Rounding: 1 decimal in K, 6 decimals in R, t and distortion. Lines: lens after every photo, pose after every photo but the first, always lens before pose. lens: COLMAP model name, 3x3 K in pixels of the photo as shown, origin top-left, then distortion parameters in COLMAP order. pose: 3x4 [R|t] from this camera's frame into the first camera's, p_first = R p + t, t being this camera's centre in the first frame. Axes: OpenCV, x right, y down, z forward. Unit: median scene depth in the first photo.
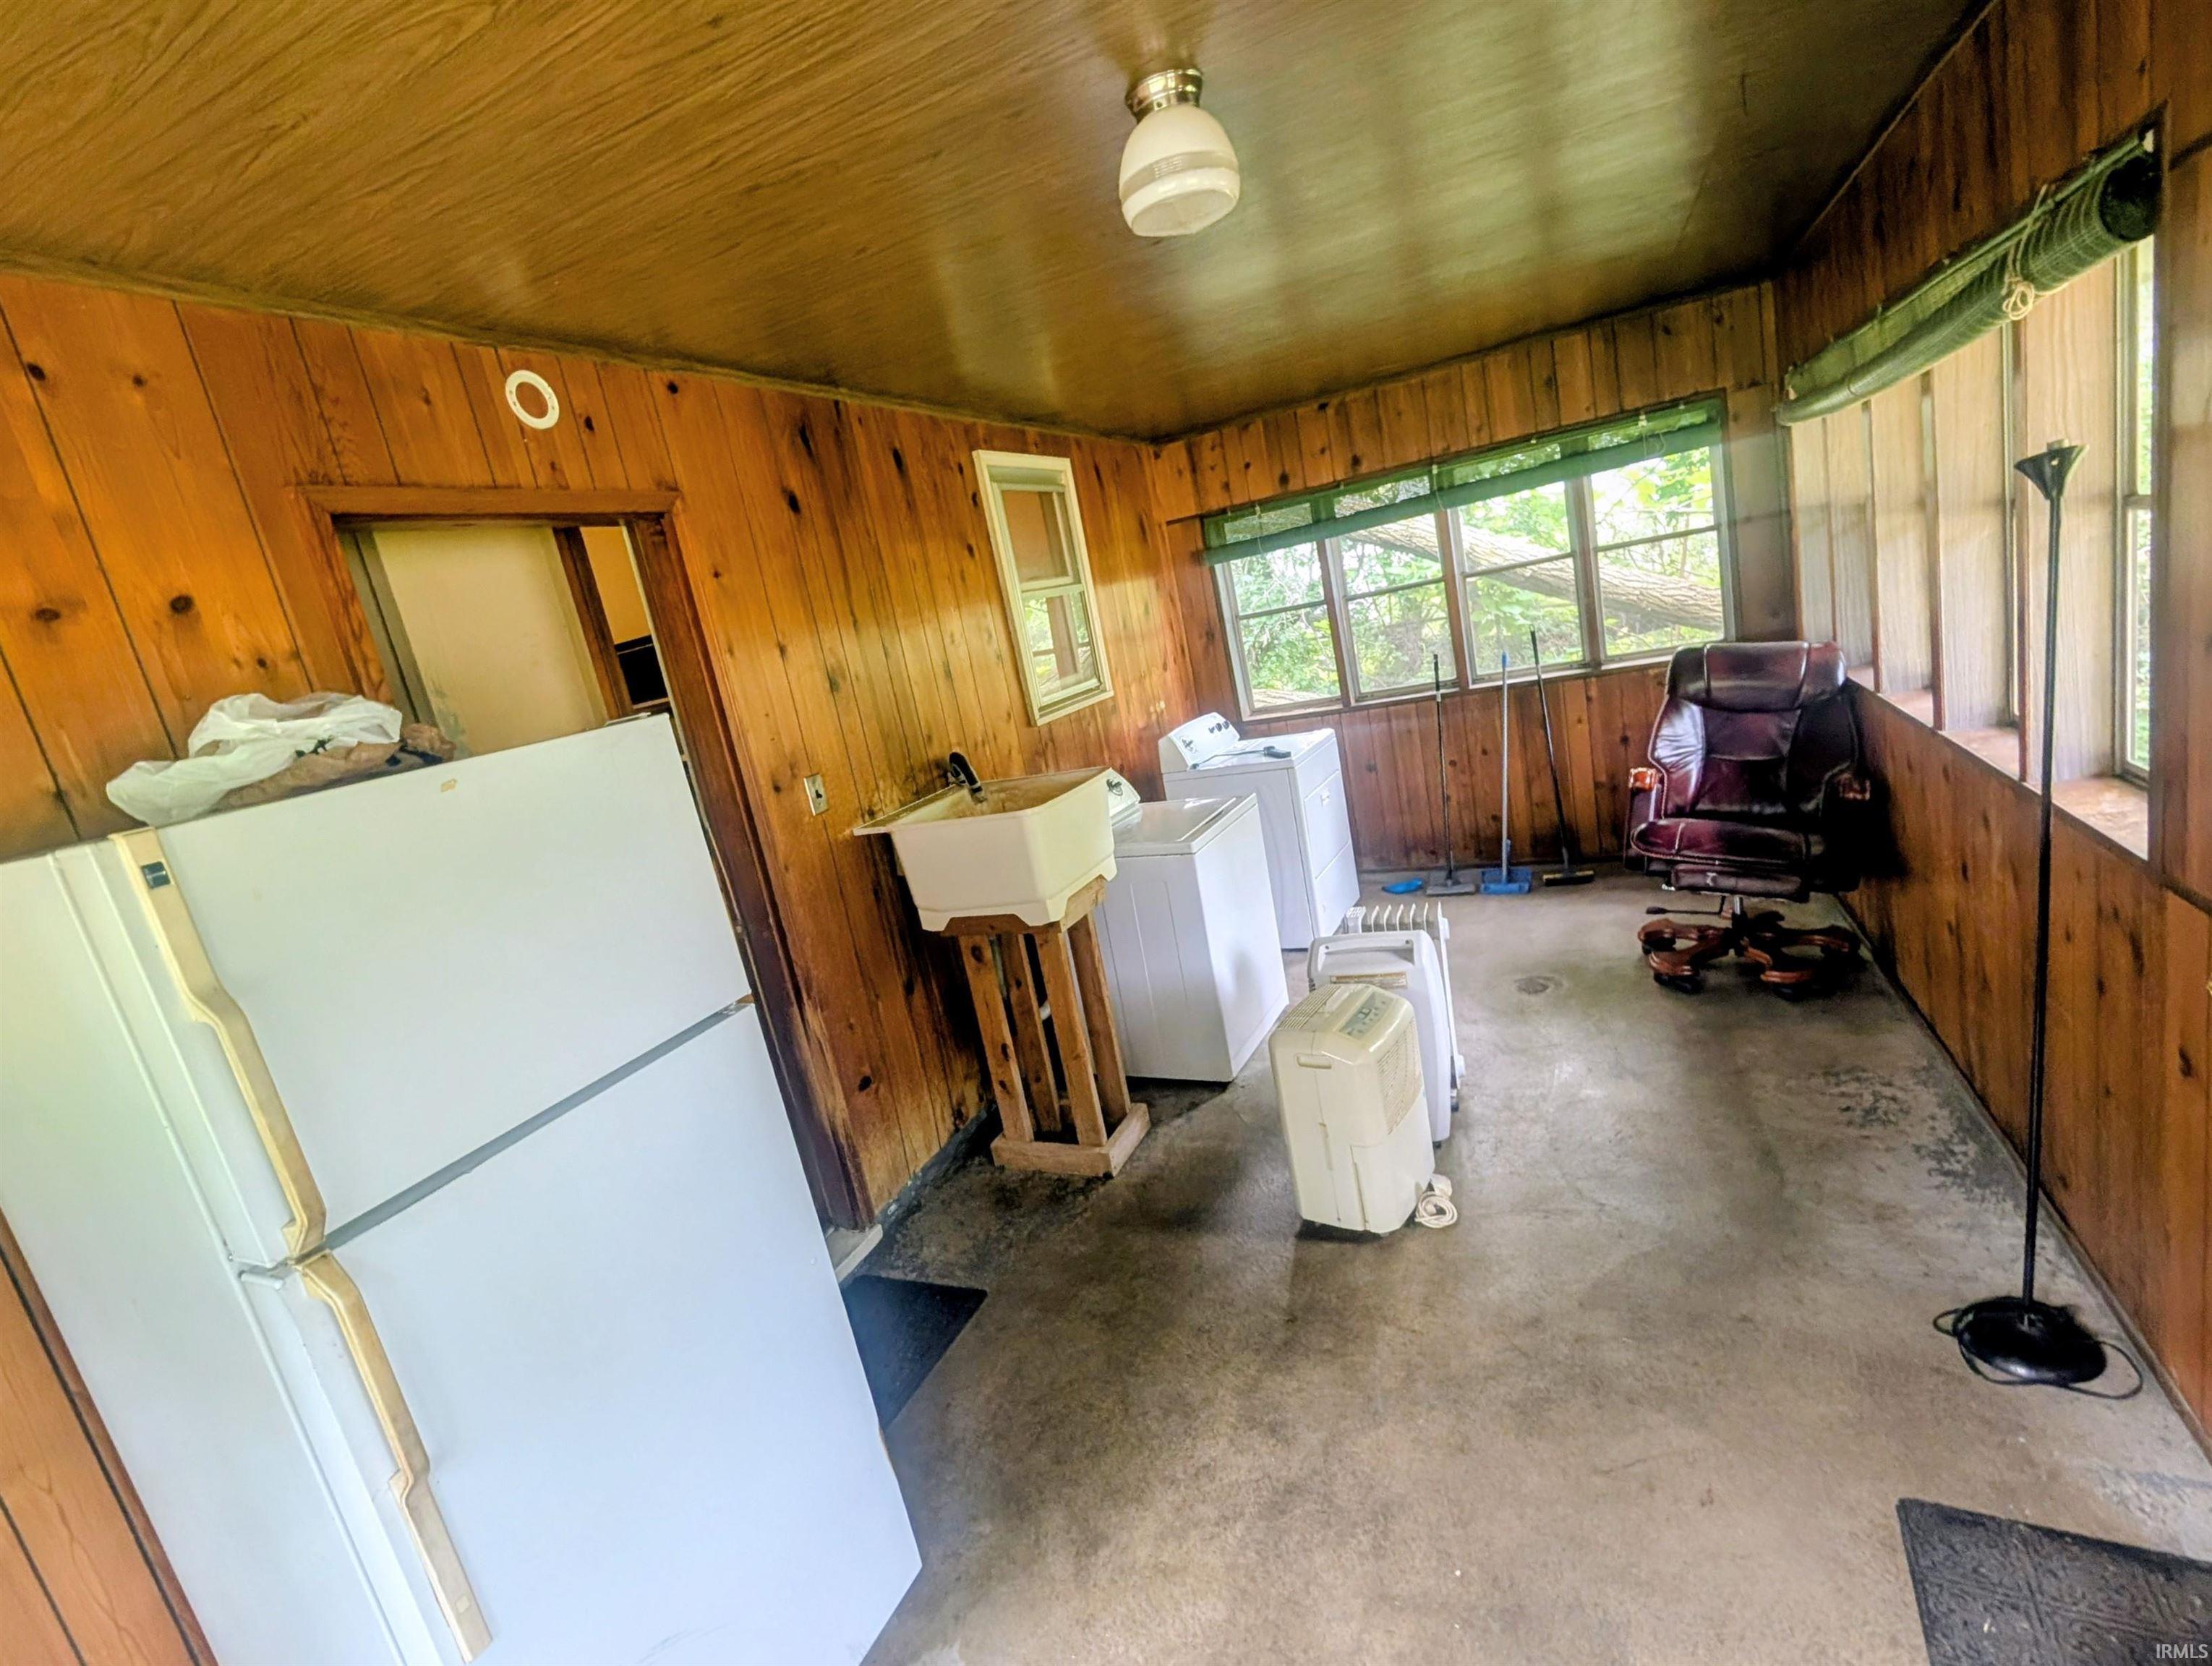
lens RADIAL K [[1019.2, 0, 1079.8], [0, 1019.2, 834.5], [0, 0, 1]] dist [0.000226, 0.000426]
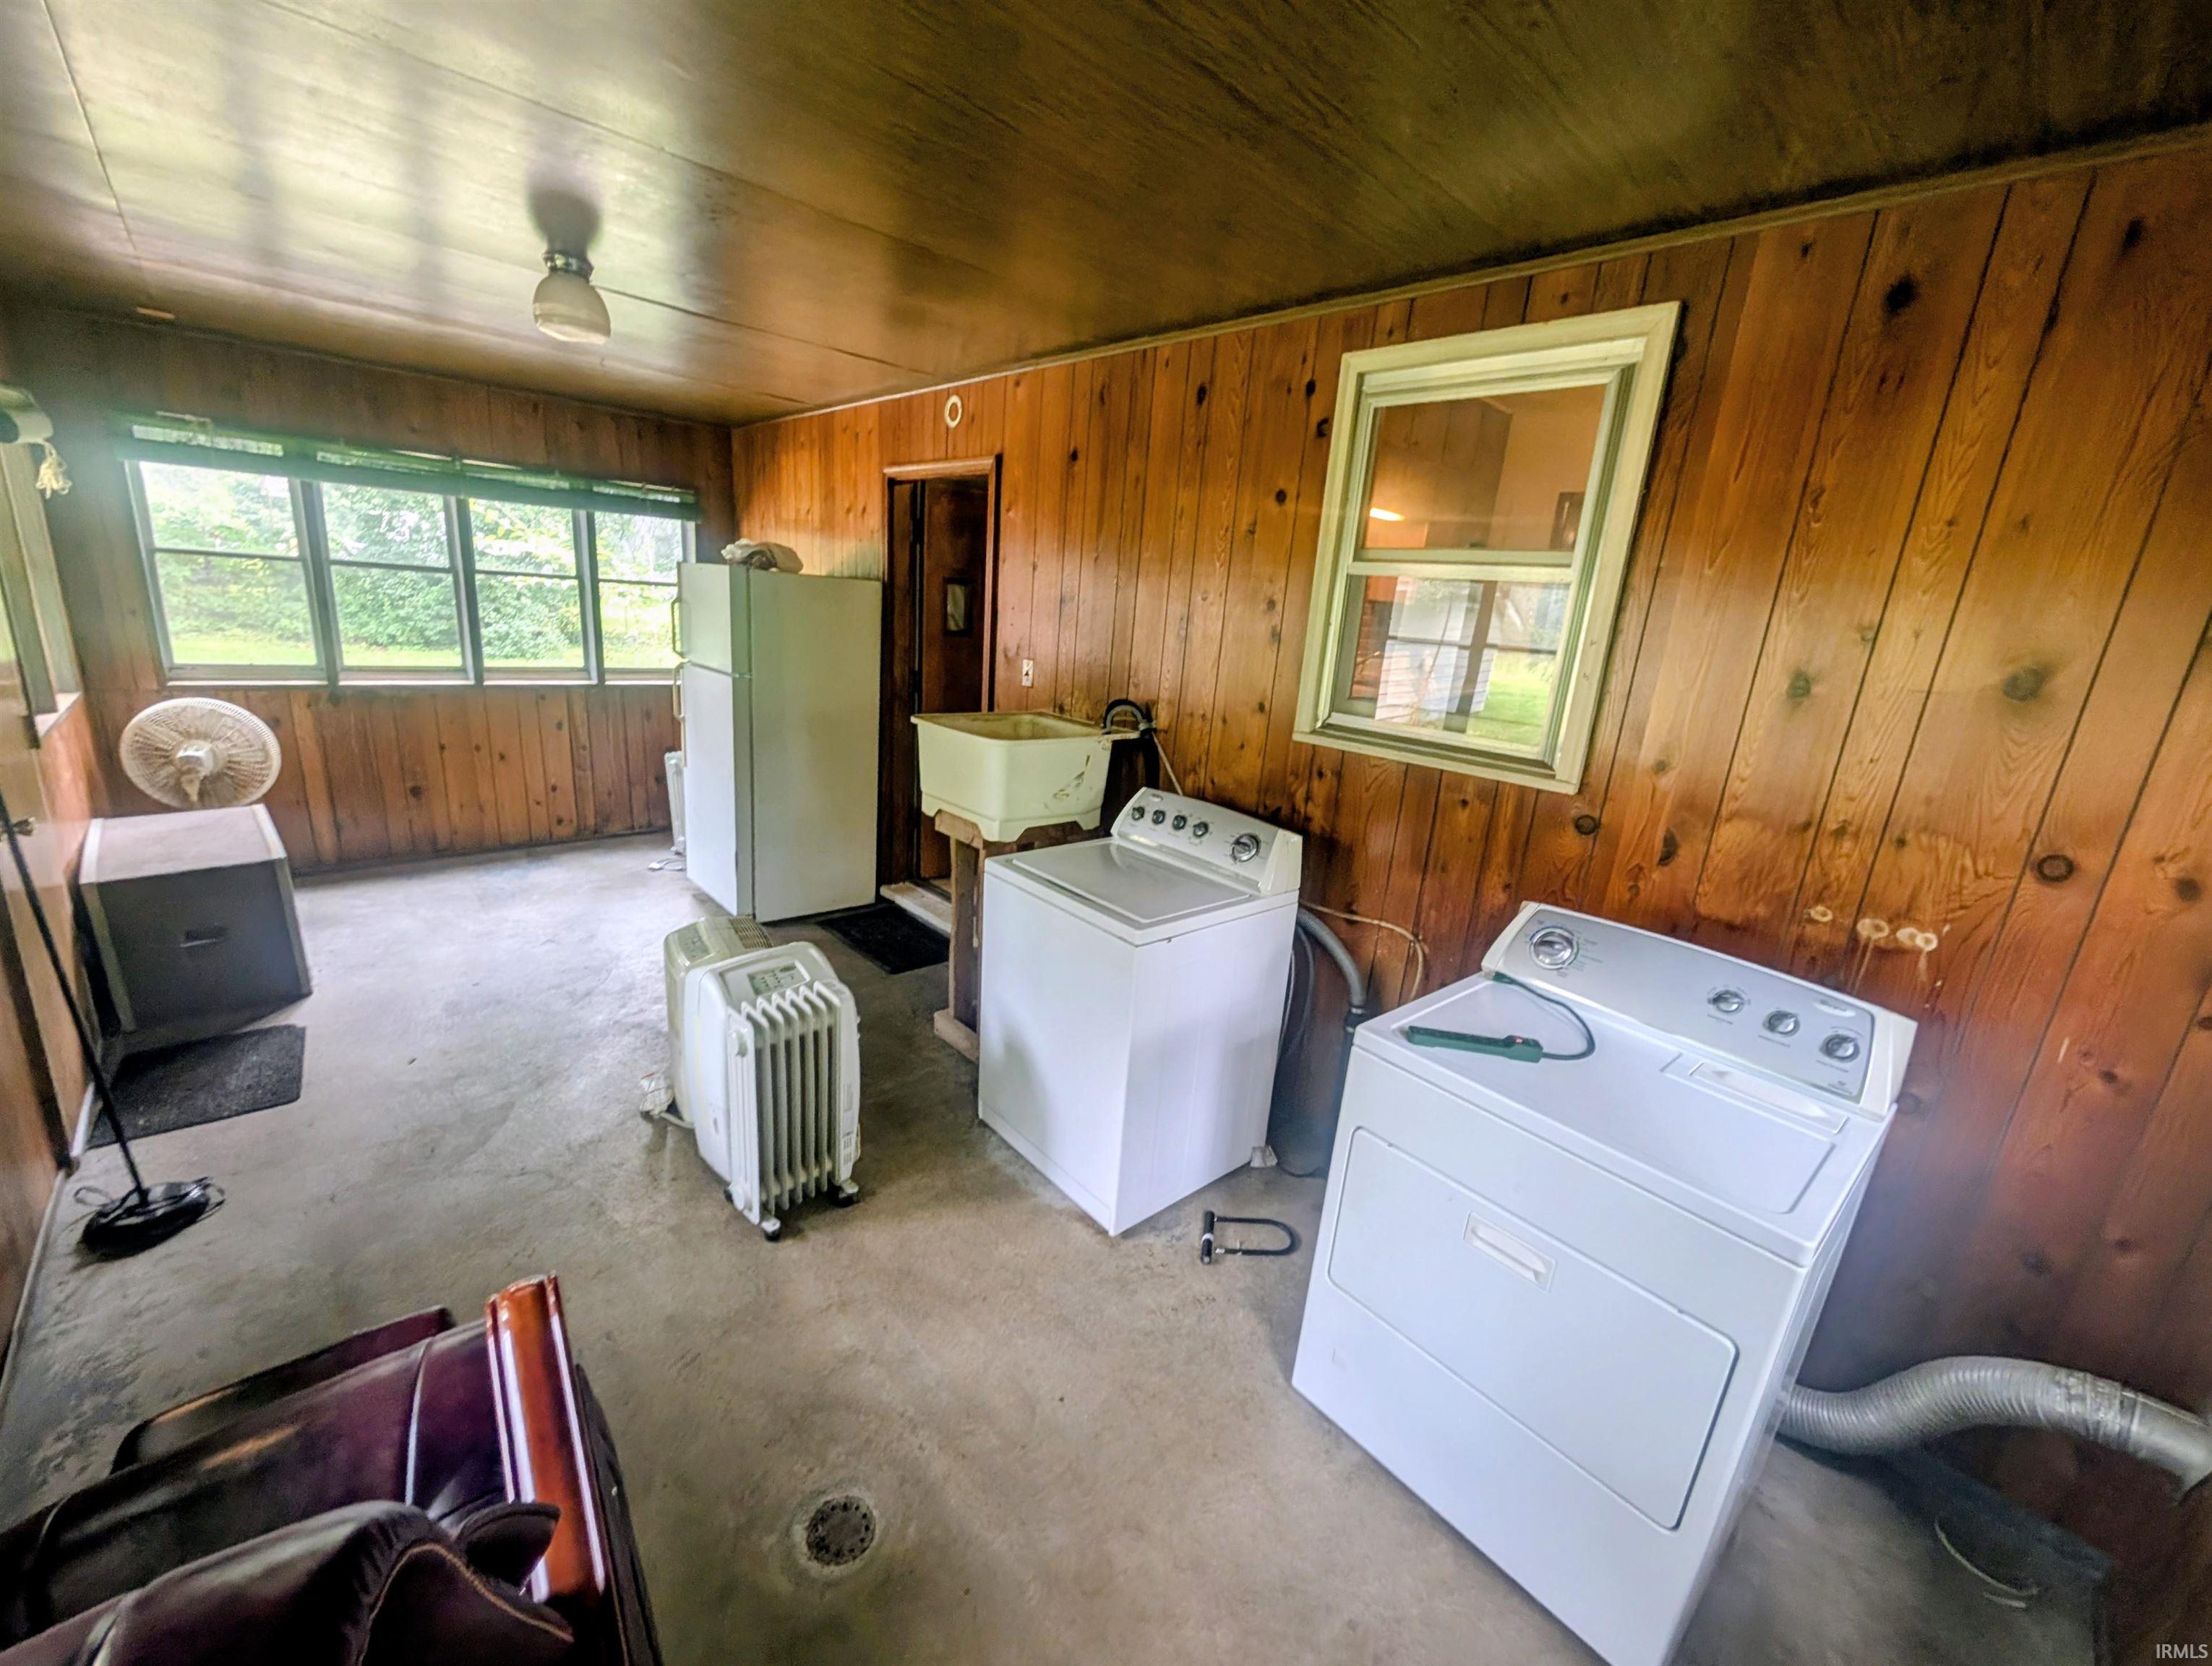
lens RADIAL K [[857.8, 0, 1106.0], [0, 857.8, 833.0], [0, 0, 1]] dist [-0.000025, 0.000179]
pose [[-0.360576, 0.406973, -0.839261, 0.697138], [-0.204969, 0.843222, 0.496955, -0.408869], [0.909930, 0.351213, -0.220628, 1.256390]]
